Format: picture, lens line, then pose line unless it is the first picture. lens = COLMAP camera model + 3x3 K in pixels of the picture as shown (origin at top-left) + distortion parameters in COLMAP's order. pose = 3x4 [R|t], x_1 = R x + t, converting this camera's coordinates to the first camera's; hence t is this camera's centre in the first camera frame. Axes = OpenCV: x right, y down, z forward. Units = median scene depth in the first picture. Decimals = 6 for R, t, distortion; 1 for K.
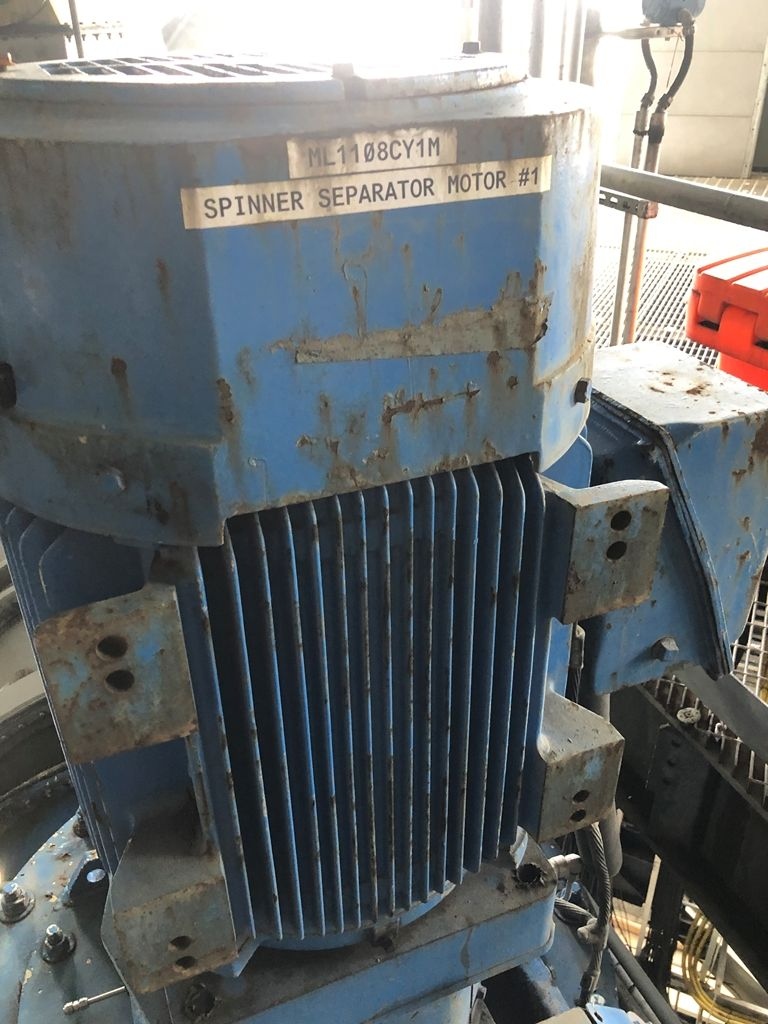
lens RADIAL K [[841.3, 0, 377.3], [0, 841.3, 531.2], [0, 0, 1]] dist [0.024789, -0.017910]
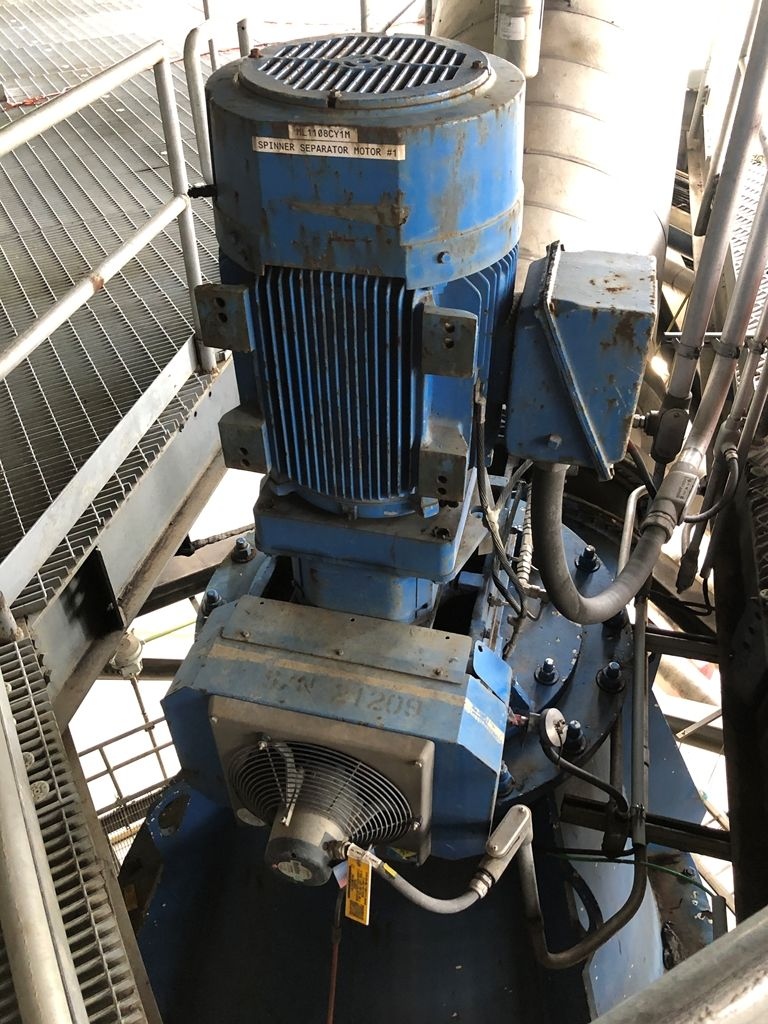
lens RADIAL K [[841.3, 0, 384.7], [0, 841.3, 513.0], [0, 0, 1]] dist [0.024789, -0.017910]
pose [[0.805869, 0.396800, -0.439460, 1.559216], [-0.308484, 0.914895, 0.260395, -0.106833], [0.505384, -0.074278, 0.859692, -1.078774]]
